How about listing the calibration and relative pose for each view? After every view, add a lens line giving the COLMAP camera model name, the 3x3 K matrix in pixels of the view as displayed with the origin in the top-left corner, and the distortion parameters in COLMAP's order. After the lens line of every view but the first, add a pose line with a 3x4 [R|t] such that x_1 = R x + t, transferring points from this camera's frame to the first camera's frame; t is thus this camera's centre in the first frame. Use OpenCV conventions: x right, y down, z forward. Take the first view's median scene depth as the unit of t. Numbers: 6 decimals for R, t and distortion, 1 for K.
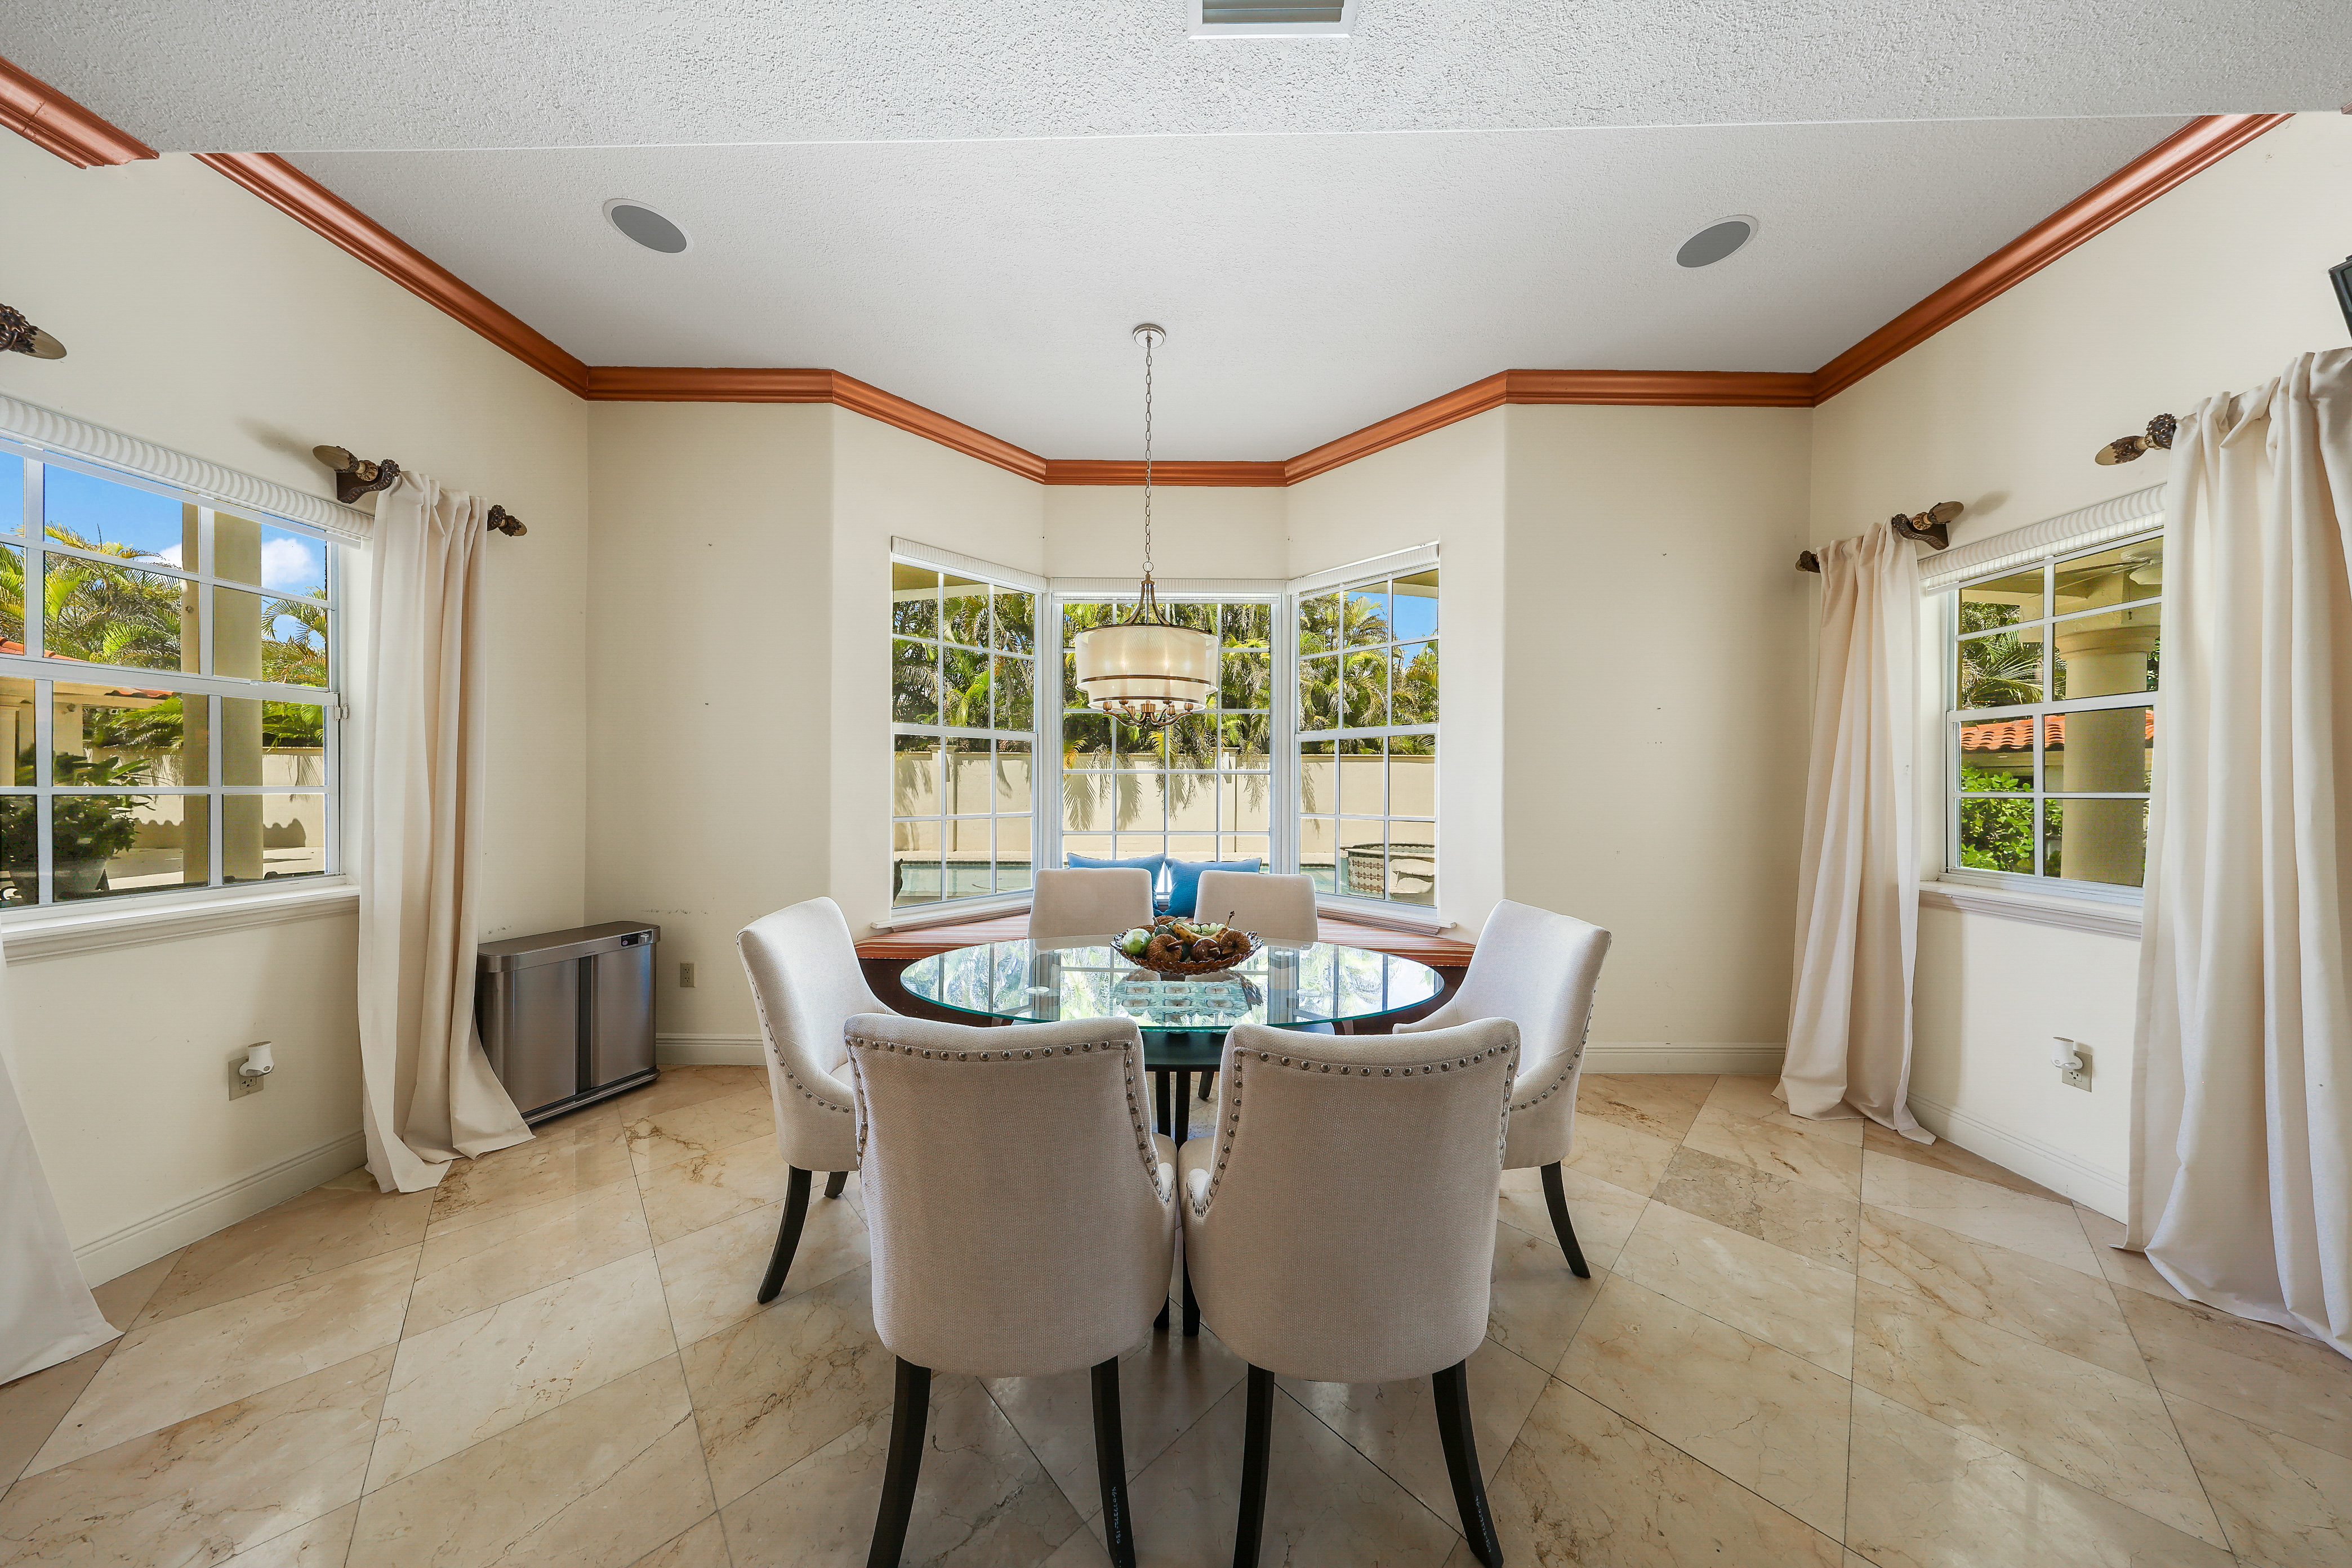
lens RADIAL K [[672.4, 0, 1185.5], [0, 672.4, 783.9], [0, 0, 1]] dist [-0.000952, 0.000067]
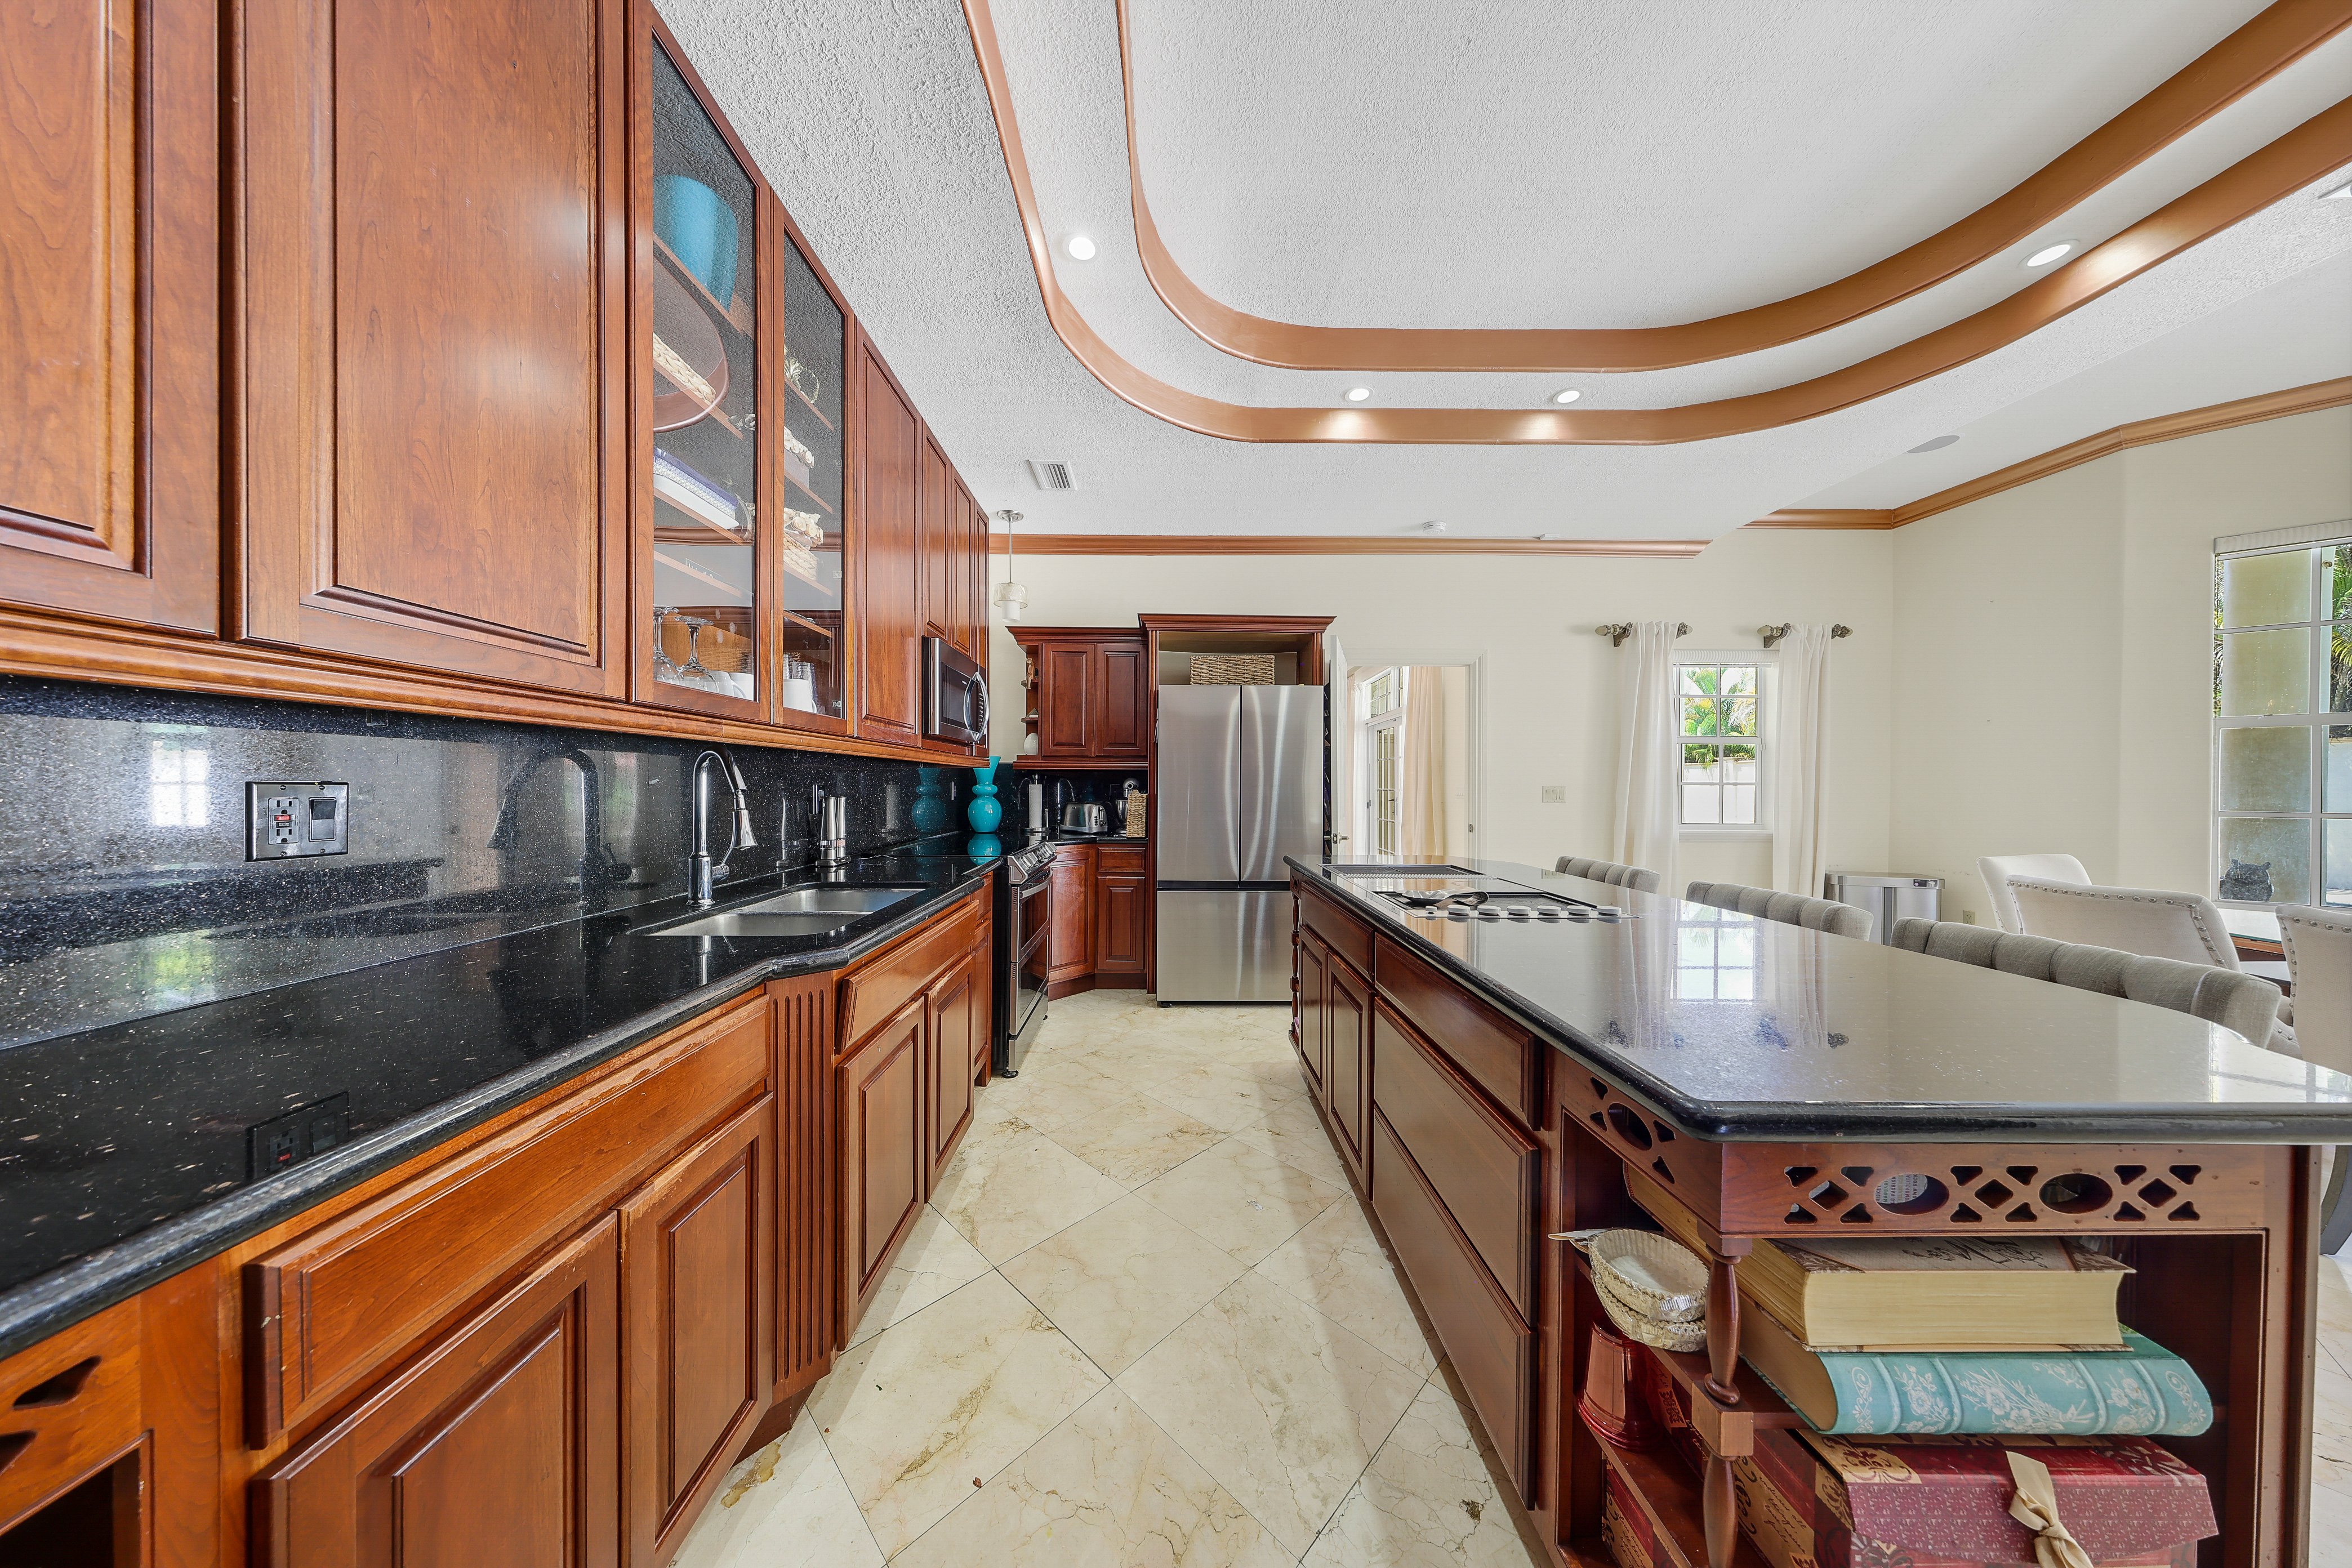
lens RADIAL K [[672.4, 0, 1176.9], [0, 672.4, 790.3], [0, 0, 1]] dist [-0.000952, 0.000067]
pose [[0.015914, 0.003278, -0.999868, 0.763320], [-0.004771, 0.999983, 0.003202, 0.029483], [0.999862, 0.004720, 0.015929, -0.811420]]
